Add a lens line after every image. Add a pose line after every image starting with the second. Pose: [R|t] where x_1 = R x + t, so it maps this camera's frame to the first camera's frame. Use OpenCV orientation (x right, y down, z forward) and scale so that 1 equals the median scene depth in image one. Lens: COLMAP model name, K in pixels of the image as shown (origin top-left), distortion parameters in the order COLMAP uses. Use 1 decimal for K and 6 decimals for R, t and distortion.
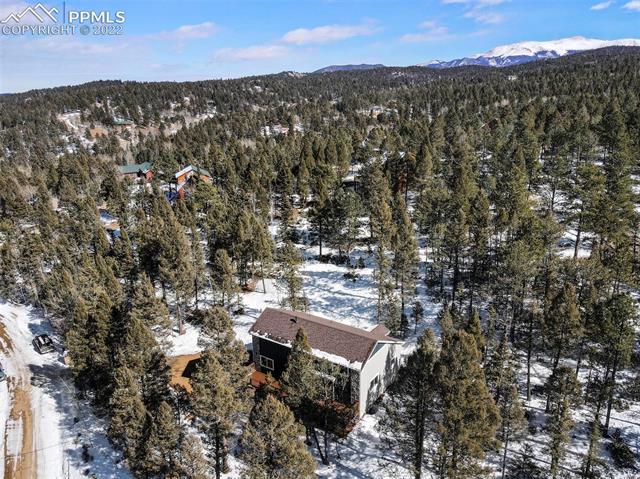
lens RADIAL K [[469.3, 0, 320.0], [0, 469.3, 239.5], [0, 0, 1]] dist [0.024696, 0.001483]
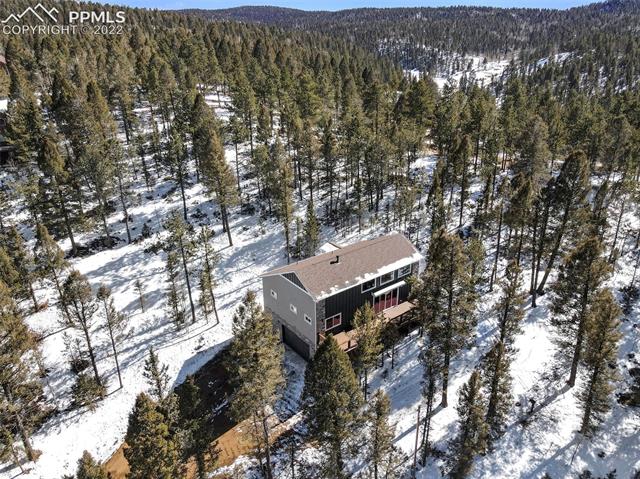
lens RADIAL K [[469.3, 0, 320.0], [0, 469.3, 239.5], [0, 0, 1]] dist [0.024696, 0.001483]
pose [[0.353060, -0.370946, 0.858923, -0.472363], [0.296663, 0.915056, 0.273245, -0.062820], [-0.887322, 0.158339, 0.433116, 0.391101]]
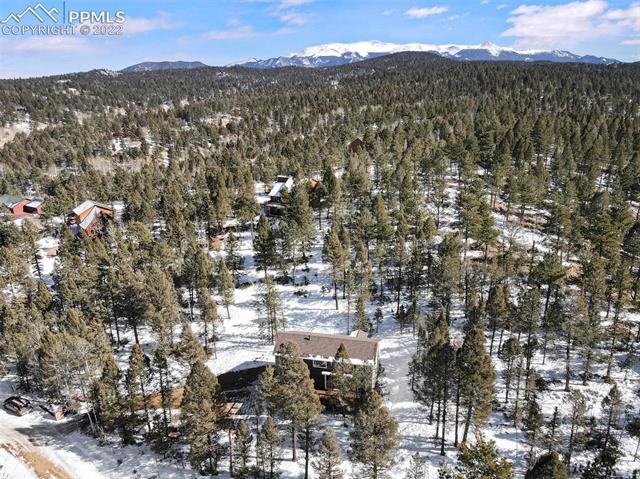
lens RADIAL K [[469.3, 0, 320.0], [0, 469.3, 239.5], [0, 0, 1]] dist [0.024696, 0.001483]
pose [[0.938998, -0.107206, 0.326786, -0.247924], [0.106898, 0.994089, 0.018958, -0.070406], [-0.326887, 0.017131, 0.944908, -0.139082]]
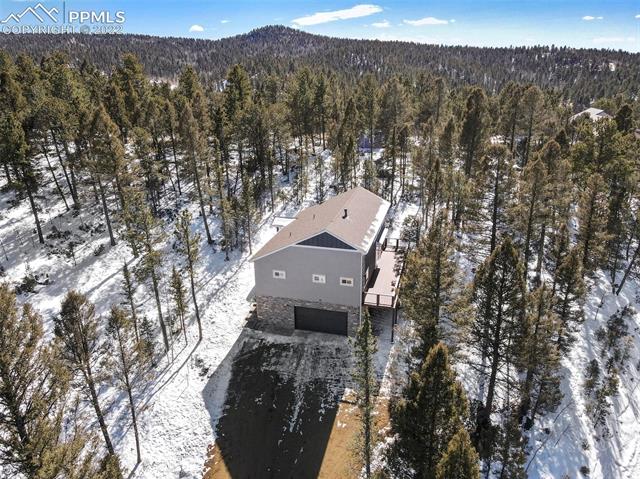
lens RADIAL K [[469.3, 0, 320.0], [0, 469.3, 239.5], [0, 0, 1]] dist [0.024696, 0.001483]
pose [[-0.270955, -0.338223, 0.901215, -0.456616], [0.314979, 0.853543, 0.415033, -0.077942], [-0.909600, 0.396319, -0.124739, 0.697940]]
